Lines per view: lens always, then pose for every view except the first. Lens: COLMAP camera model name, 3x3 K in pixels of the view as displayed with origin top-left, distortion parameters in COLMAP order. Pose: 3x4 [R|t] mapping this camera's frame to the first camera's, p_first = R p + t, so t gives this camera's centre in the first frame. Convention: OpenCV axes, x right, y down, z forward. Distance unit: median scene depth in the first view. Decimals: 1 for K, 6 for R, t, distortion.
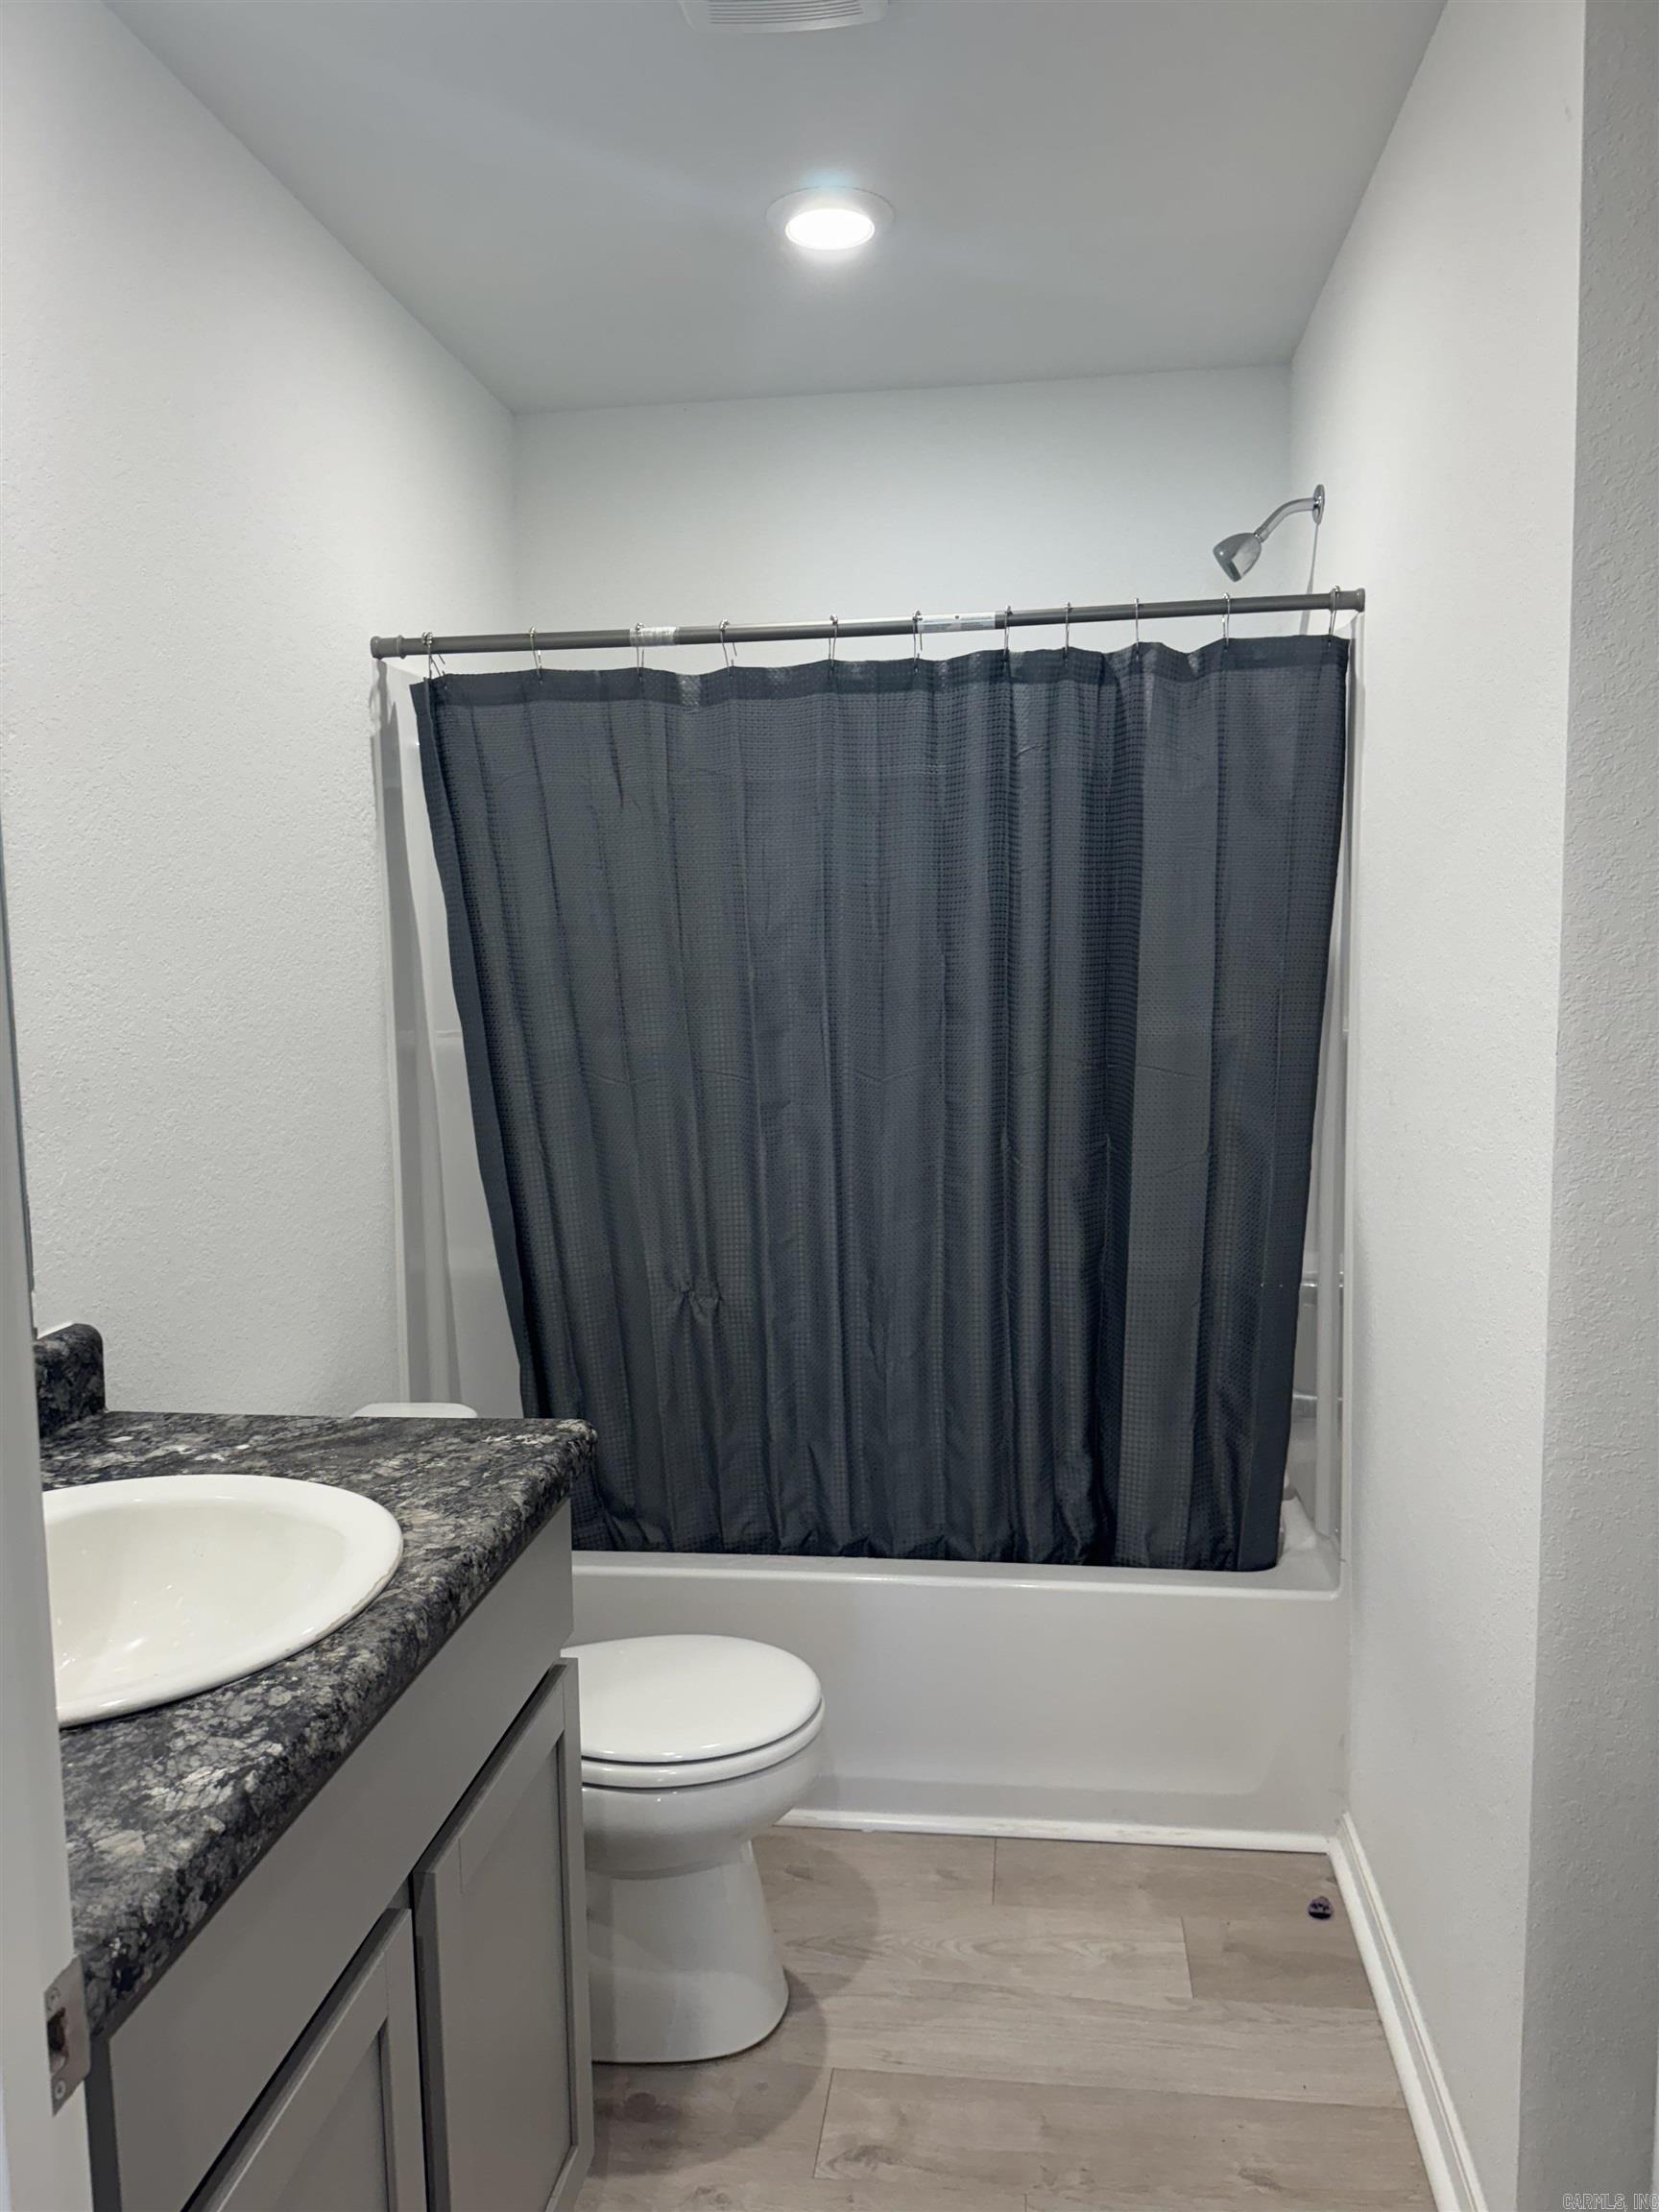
lens RADIAL K [[1557.5, 0, 830.0], [0, 1557.5, 1112.2], [0, 0, 1]] dist [0.106531, -0.151716]
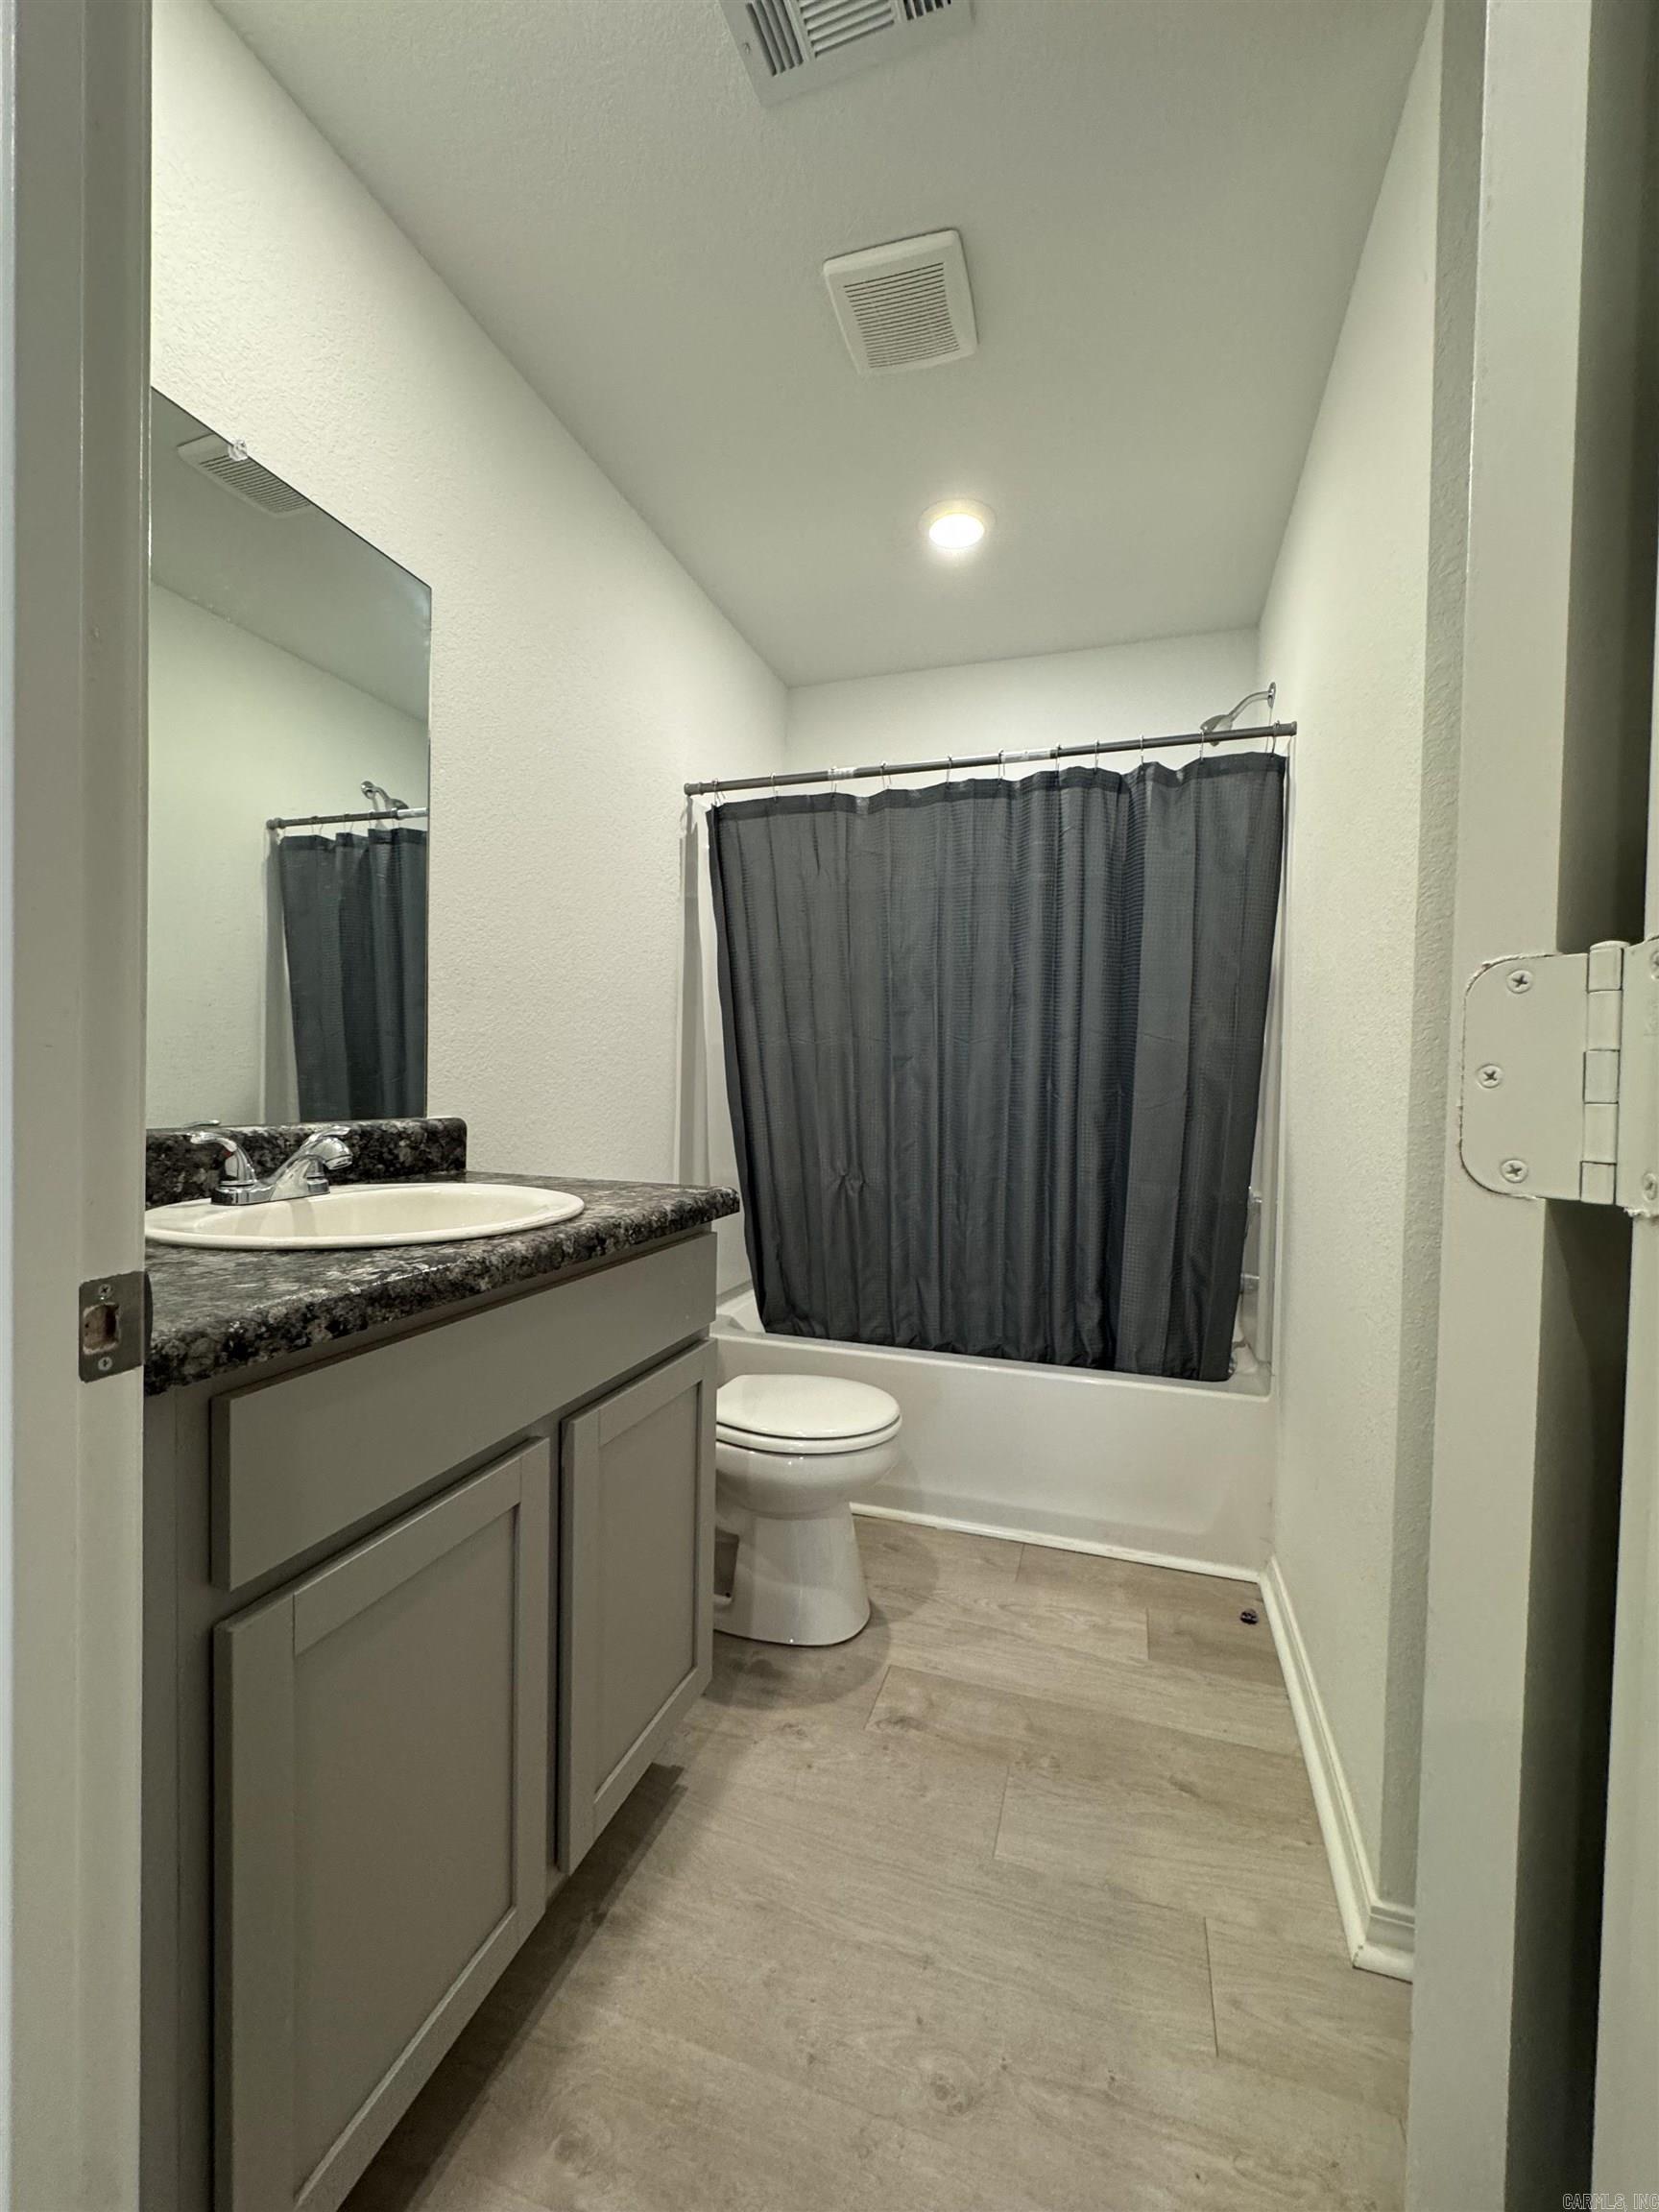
lens RADIAL K [[885.5, 0, 834.9], [0, 885.5, 1106.1], [0, 0, 1]] dist [-0.003202, 0.000779]
pose [[0.981168, 0.040631, -0.188833, 0.071386], [-0.056734, 0.995125, -0.080668, 0.123543], [0.184635, 0.089862, 0.978690, 0.106111]]
